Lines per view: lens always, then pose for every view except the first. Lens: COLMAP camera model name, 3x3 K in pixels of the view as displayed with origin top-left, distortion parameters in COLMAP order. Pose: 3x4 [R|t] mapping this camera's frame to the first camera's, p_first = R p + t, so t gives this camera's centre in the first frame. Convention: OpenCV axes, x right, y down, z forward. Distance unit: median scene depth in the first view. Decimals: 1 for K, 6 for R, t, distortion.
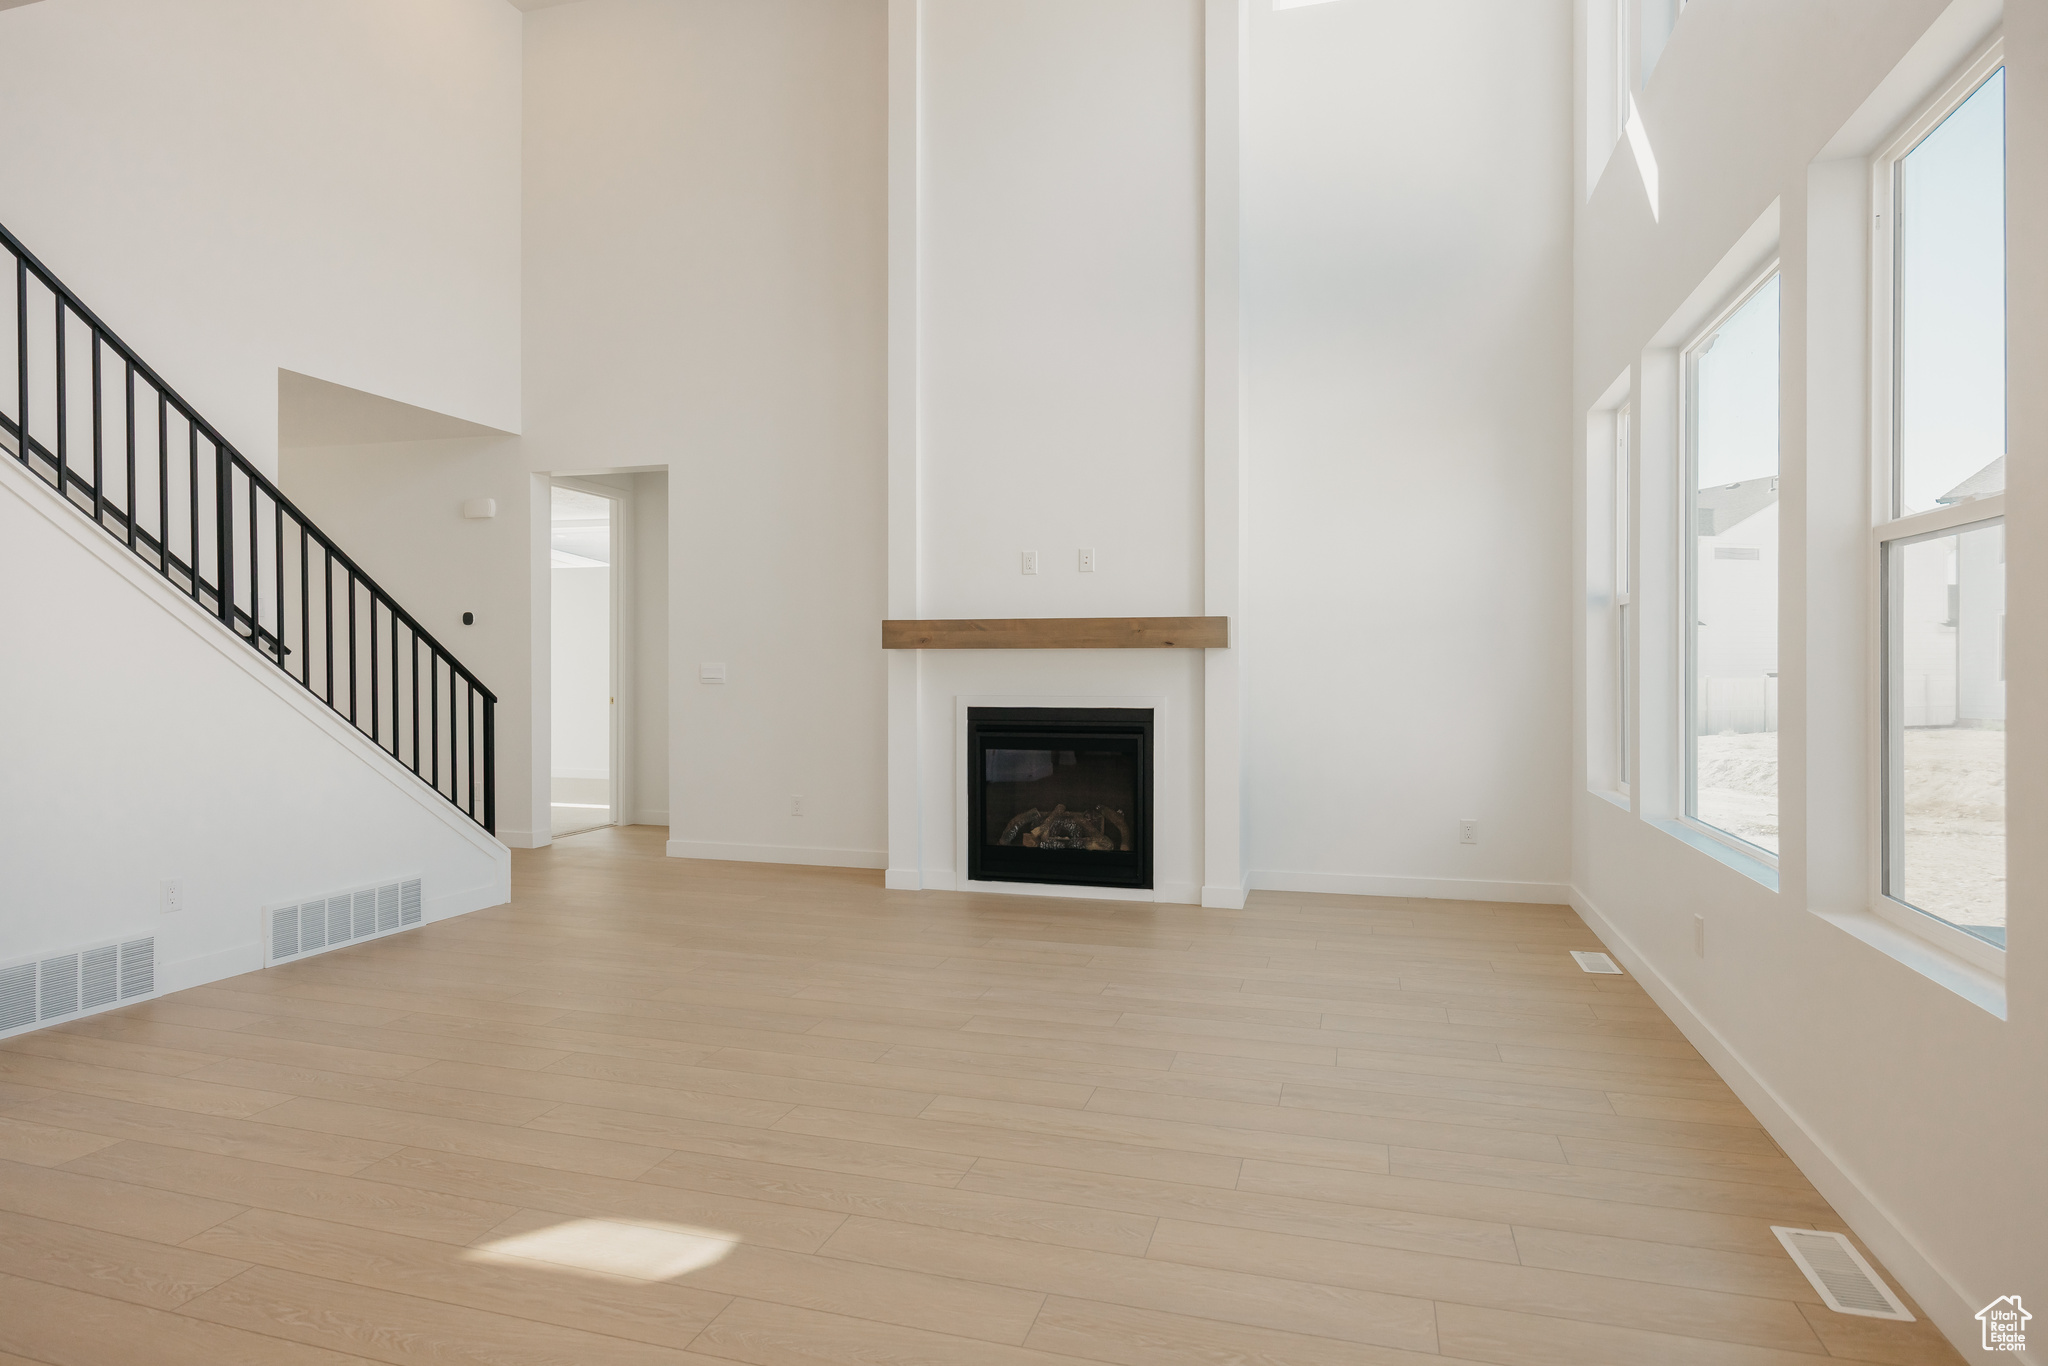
lens RADIAL K [[1141.2, 0, 1031.9], [0, 1141.2, 688.0], [0, 0, 1]] dist [0.003687, -0.000635]
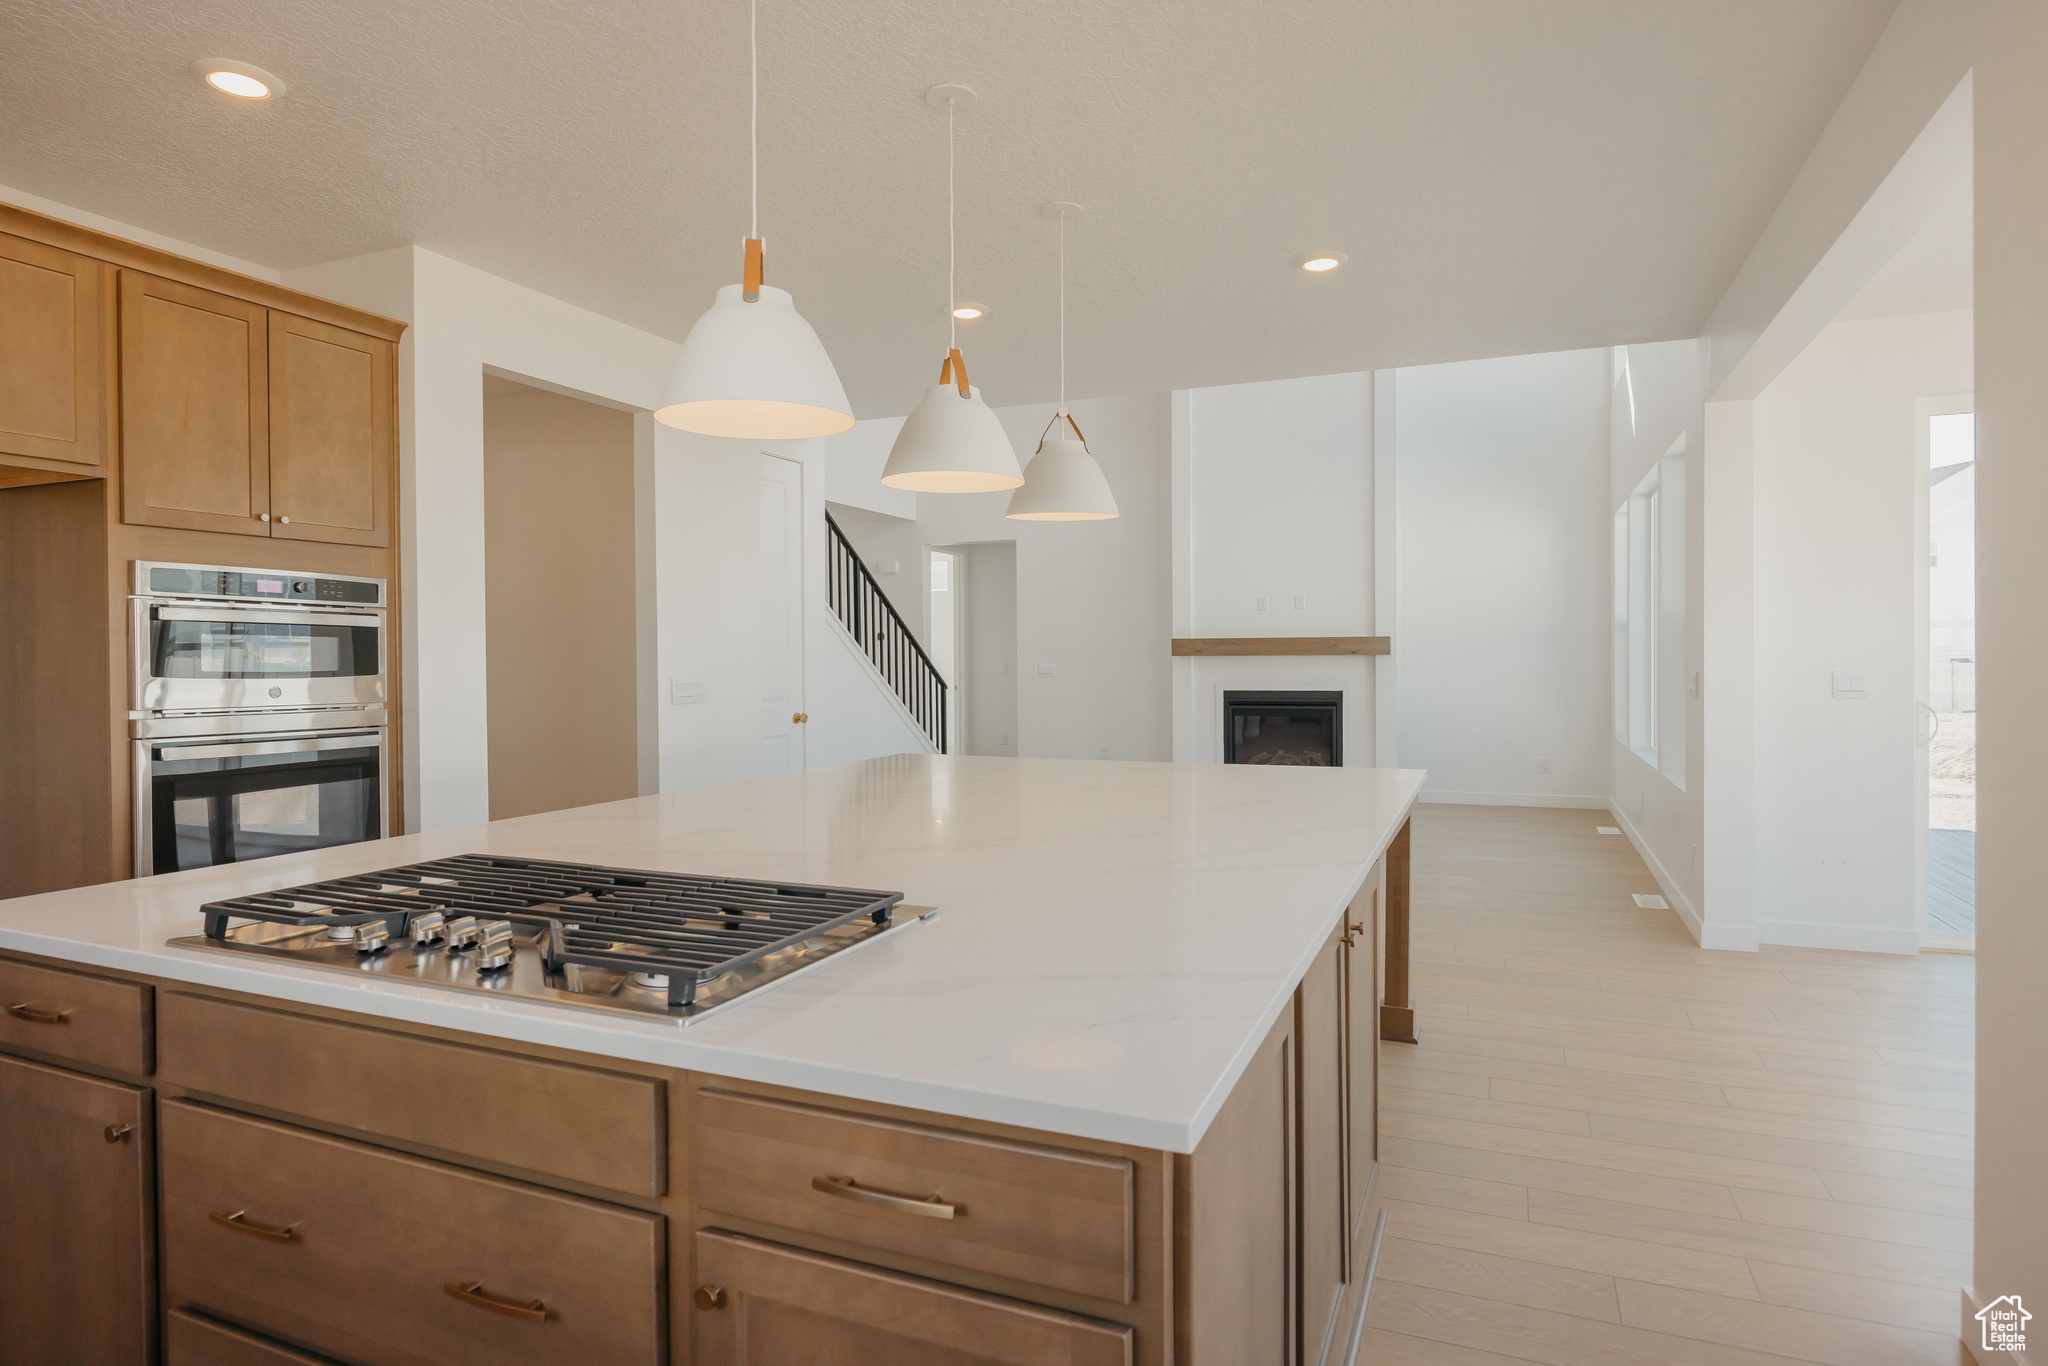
lens RADIAL K [[1083.4, 0, 1015.3], [0, 1083.4, 668.4], [0, 0, 1]] dist [0.006297, 0.000122]
pose [[0.991077, -0.008675, -0.133008, -0.153092], [0.007764, 0.999943, -0.007366, -0.006726], [0.133065, 0.006268, 0.991088, -0.618856]]
